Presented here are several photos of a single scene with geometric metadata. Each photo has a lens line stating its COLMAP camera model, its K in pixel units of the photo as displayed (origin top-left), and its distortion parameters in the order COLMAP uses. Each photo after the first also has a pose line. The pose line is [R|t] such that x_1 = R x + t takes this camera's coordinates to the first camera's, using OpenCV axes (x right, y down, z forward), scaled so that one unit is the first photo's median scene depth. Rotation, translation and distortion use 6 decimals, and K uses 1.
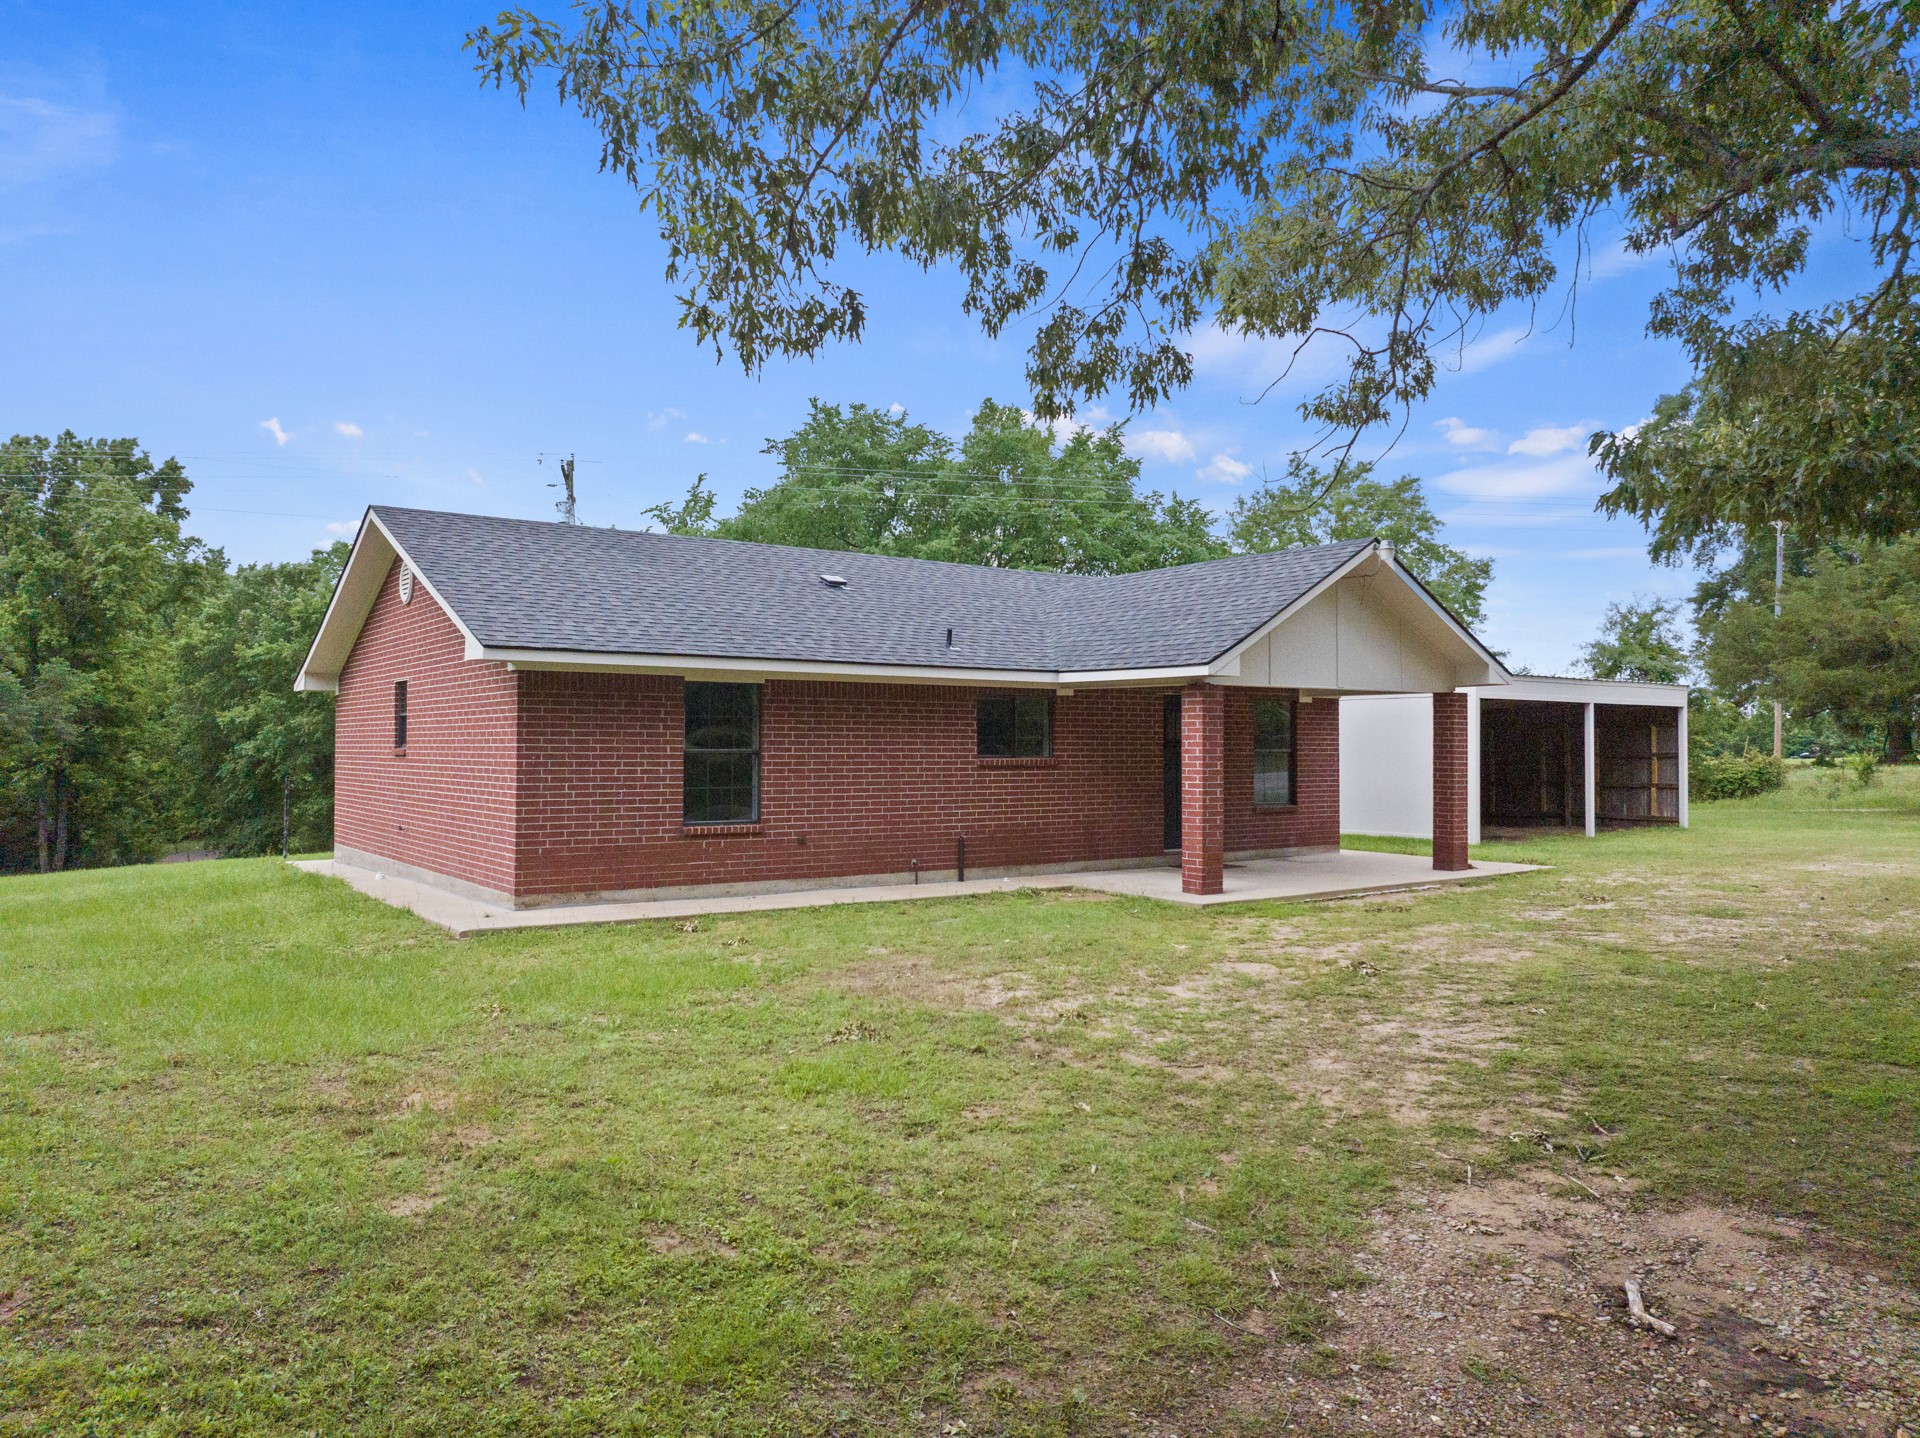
lens RADIAL K [[1349.5, 0, 960.0], [0, 1349.5, 719.0], [0, 0, 1]] dist [-0.014512, -0.042458]
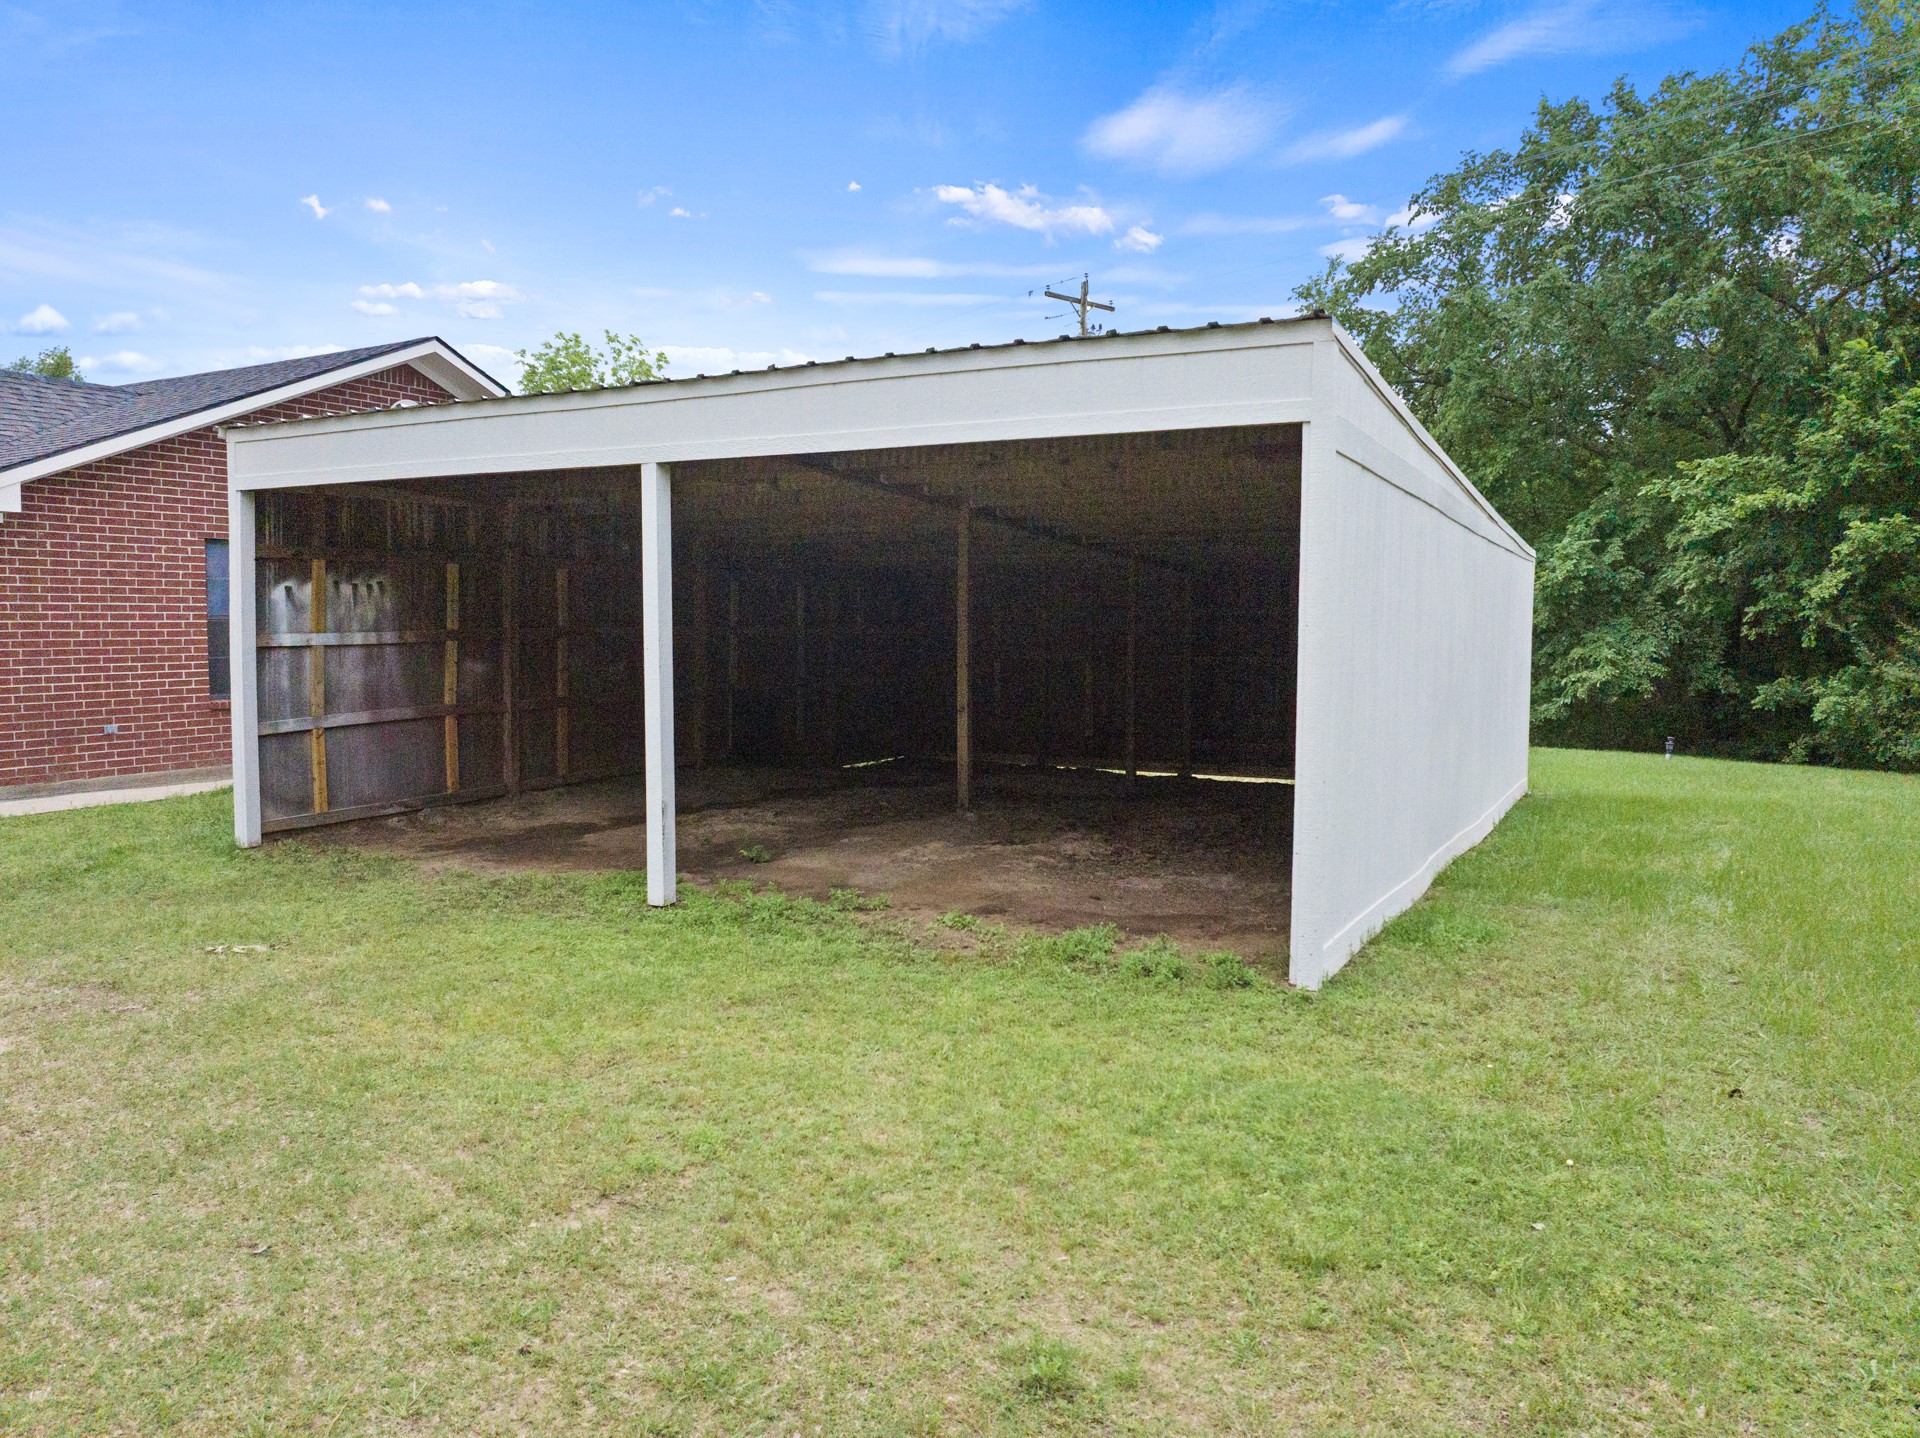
lens RADIAL K [[1349.5, 0, 960.0], [0, 1349.5, 719.0], [0, 0, 1]] dist [-0.014512, -0.042458]
pose [[0.430962, 0.065994, -0.899954, 0.771812], [0.010464, 0.996890, 0.078113, 0.022262], [0.902309, -0.043081, 0.428931, 0.928534]]
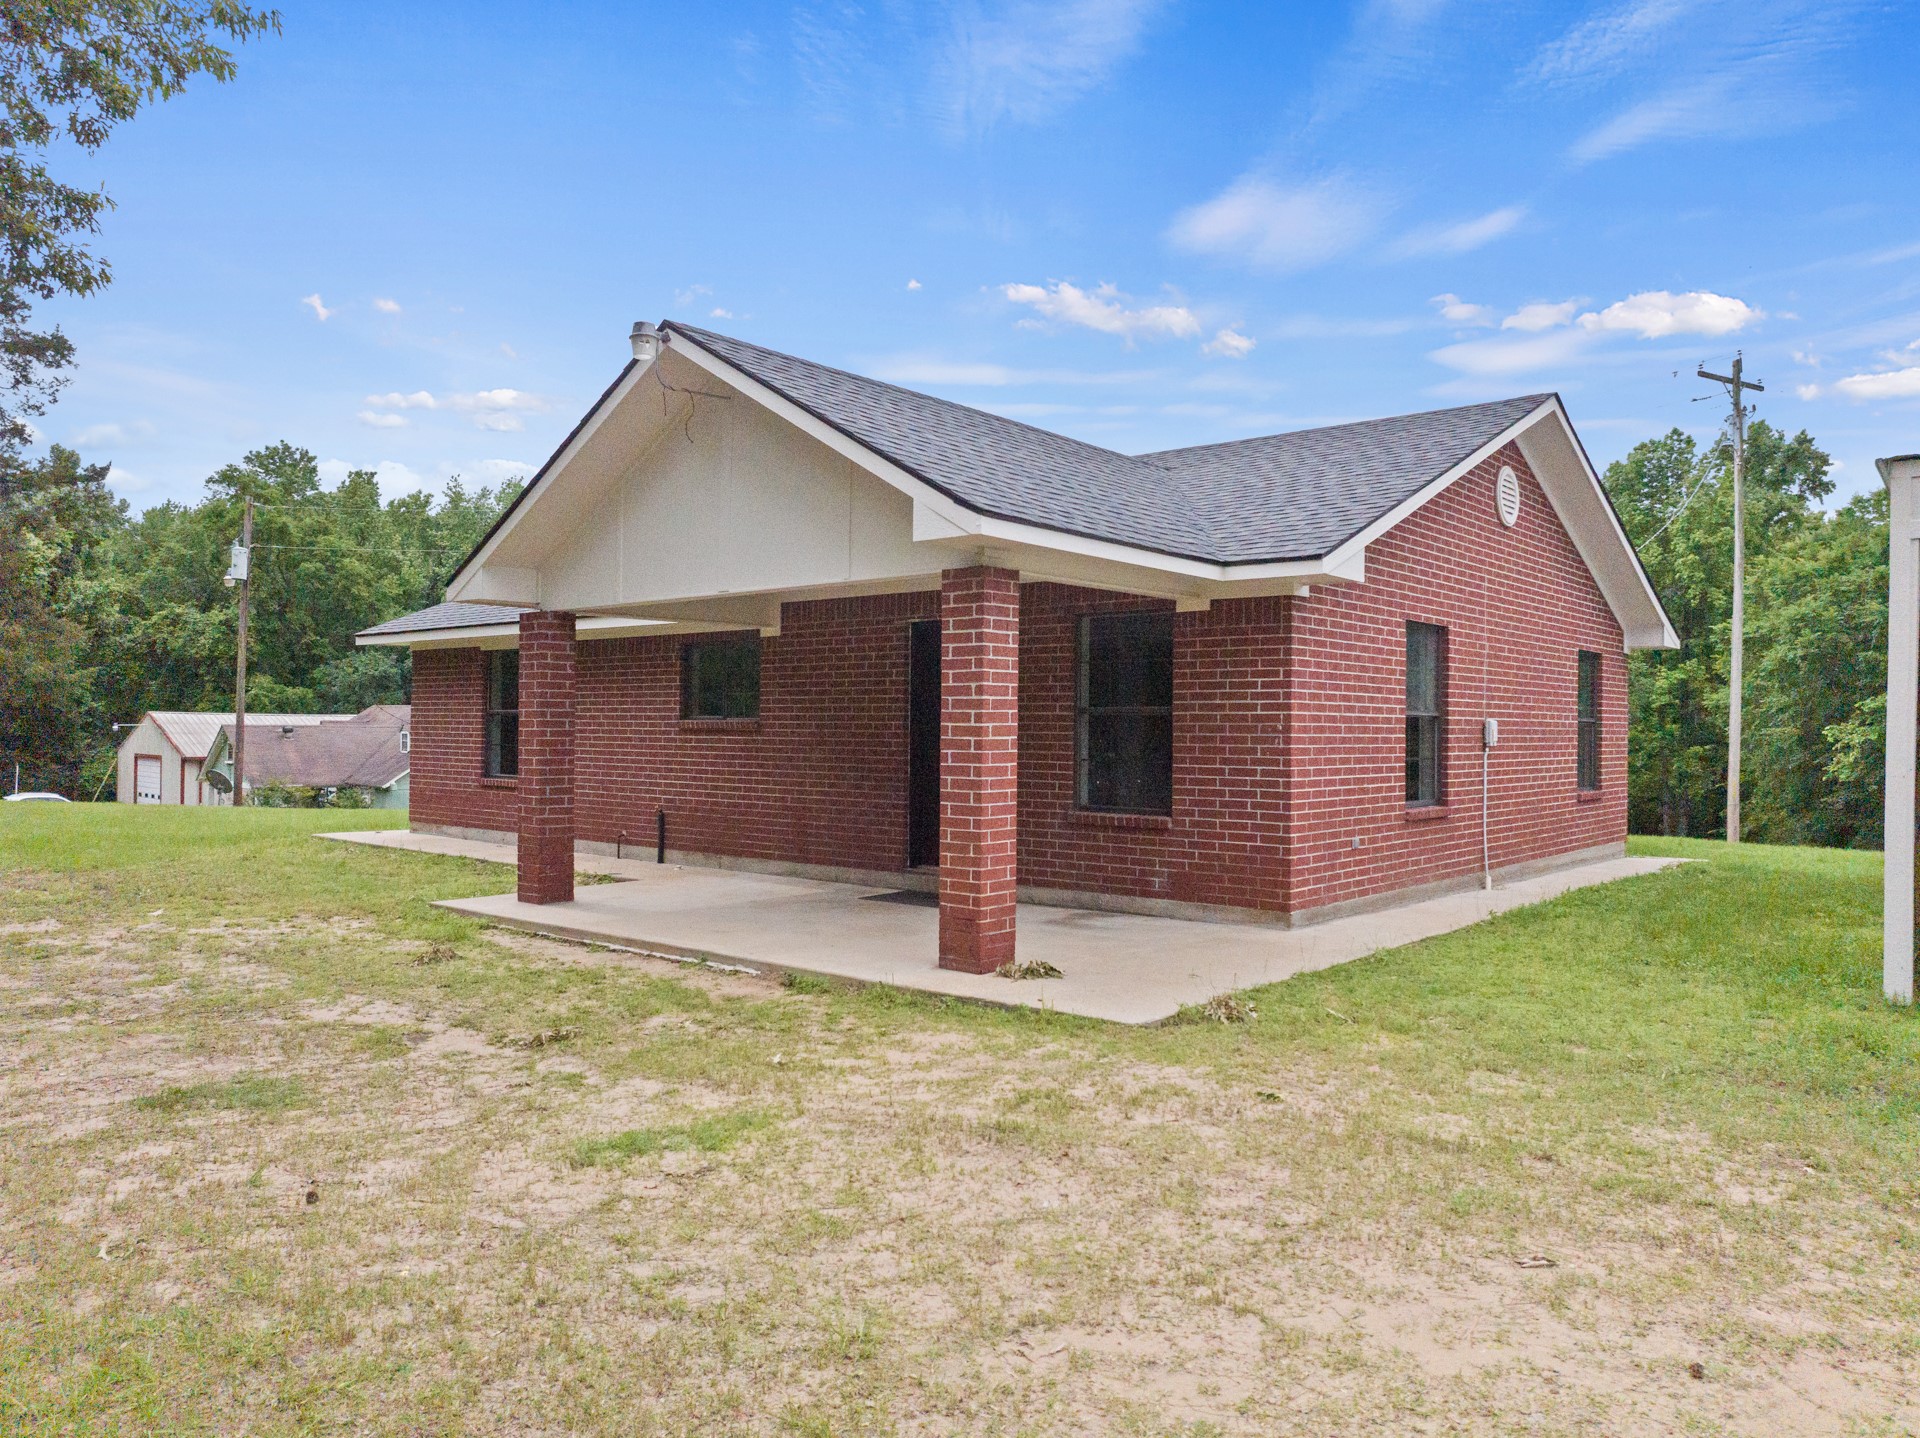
lens RADIAL K [[1349.5, 0, 960.0], [0, 1349.5, 719.0], [0, 0, 1]] dist [-0.014512, -0.042458]
pose [[0.239879, -0.008413, -0.970766, 0.575237], [0.010330, 0.999928, -0.006113, 0.023735], [0.970748, -0.008562, 0.239948, 0.642353]]
